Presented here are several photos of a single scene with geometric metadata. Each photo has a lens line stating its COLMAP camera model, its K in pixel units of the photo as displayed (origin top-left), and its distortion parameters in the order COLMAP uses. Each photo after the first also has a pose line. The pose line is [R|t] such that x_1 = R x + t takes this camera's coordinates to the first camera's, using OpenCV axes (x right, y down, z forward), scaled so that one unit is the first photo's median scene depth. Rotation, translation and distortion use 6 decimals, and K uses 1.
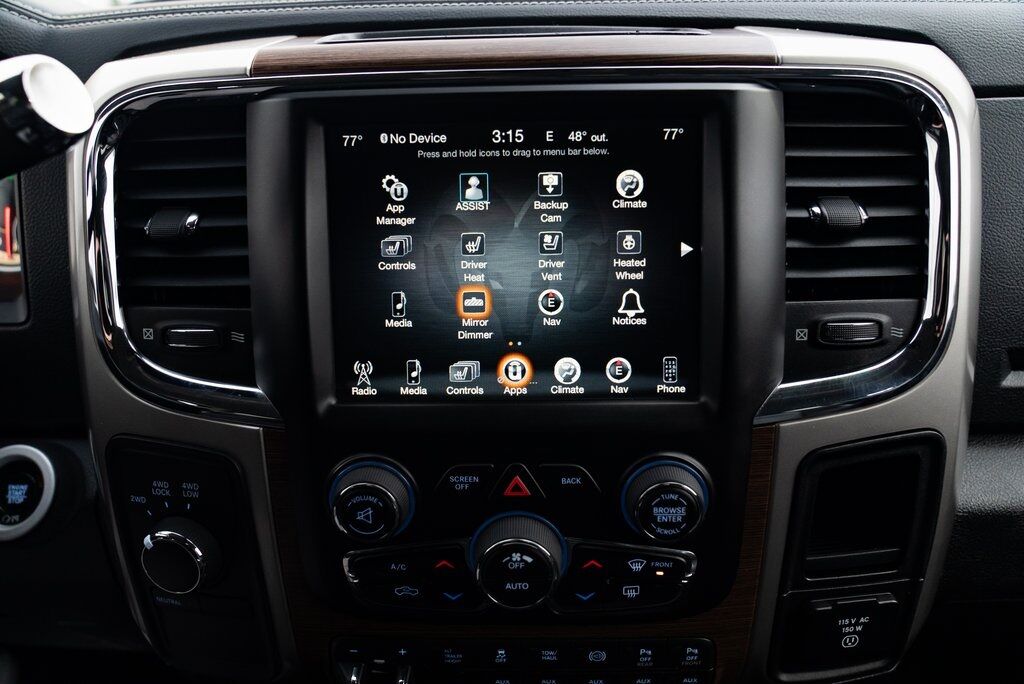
lens RADIAL K [[742.3, 0, 512.0], [0, 742.3, 342.0], [0, 0, 1]] dist [-0.024668, 0.001473]
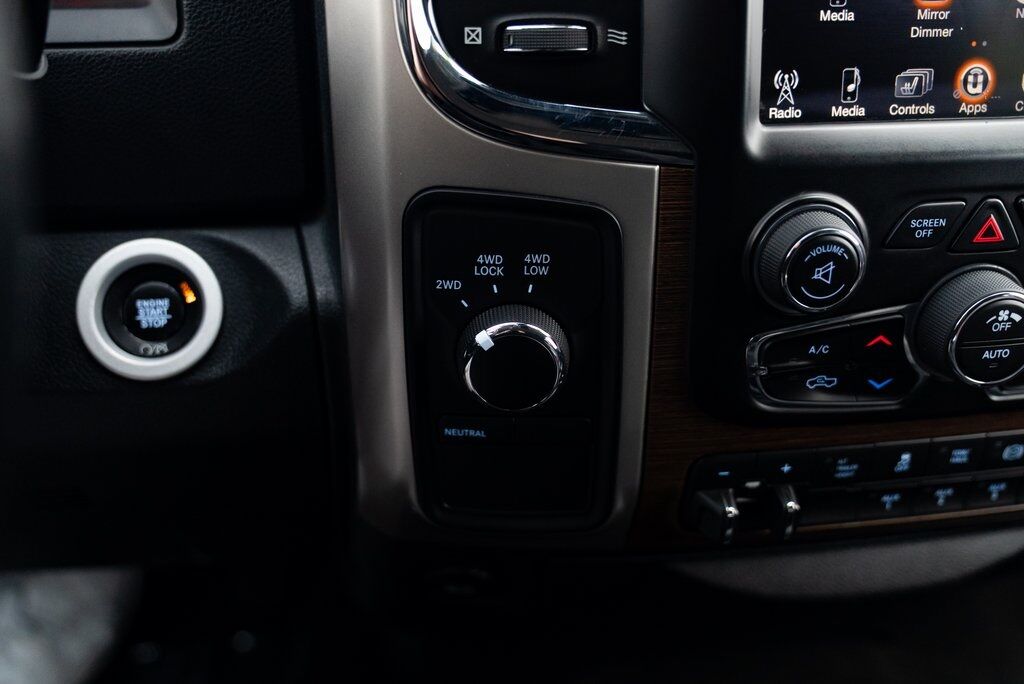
lens RADIAL K [[1041.8, 0, 512.0], [0, 1041.8, 342.0], [0, 0, 1]] dist [-0.002177, -0.007192]
pose [[0.977623, -0.059826, 0.201677, -0.685807], [0.030360, 0.988797, 0.146149, 0.131808], [-0.208161, -0.136756, 0.968487, 0.030316]]
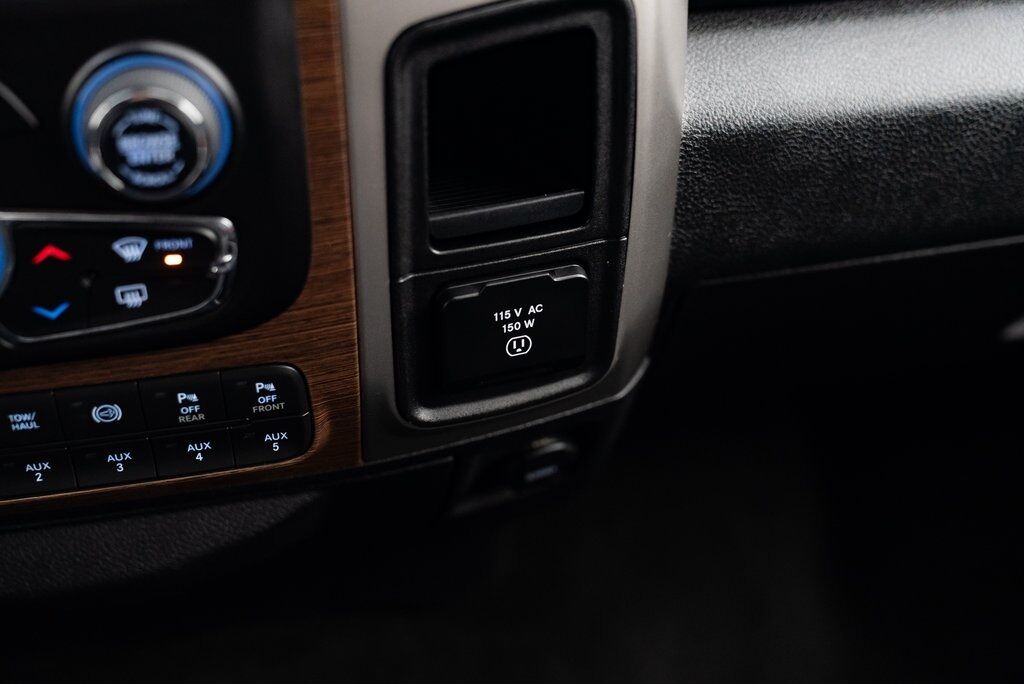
lens RADIAL K [[1286.9, 0, 511.9], [0, 1286.9, 319.6], [0, 0, 1]] dist [-0.001841, -0.011655]
pose [[0.978520, -0.103076, 0.178531, 0.276063], [0.057582, 0.968215, 0.243403, 0.124227], [-0.197945, -0.227894, 0.953353, -0.045501]]
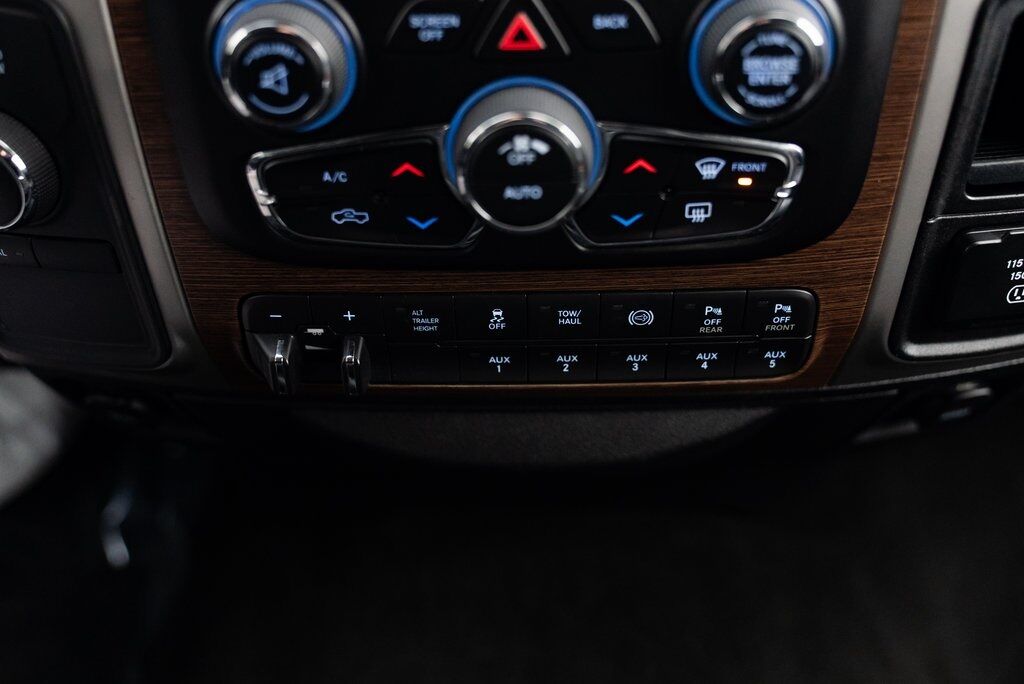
lens RADIAL K [[1024.1, 0, 512.0], [0, 1024.1, 342.0], [0, 0, 1]] dist [-0.016854, -0.010252]
pose [[0.999876, -0.010340, 0.011839, -0.013405], [0.006338, 0.954445, 0.298319, 0.179990], [-0.014385, -0.298207, 0.954393, 0.116849]]
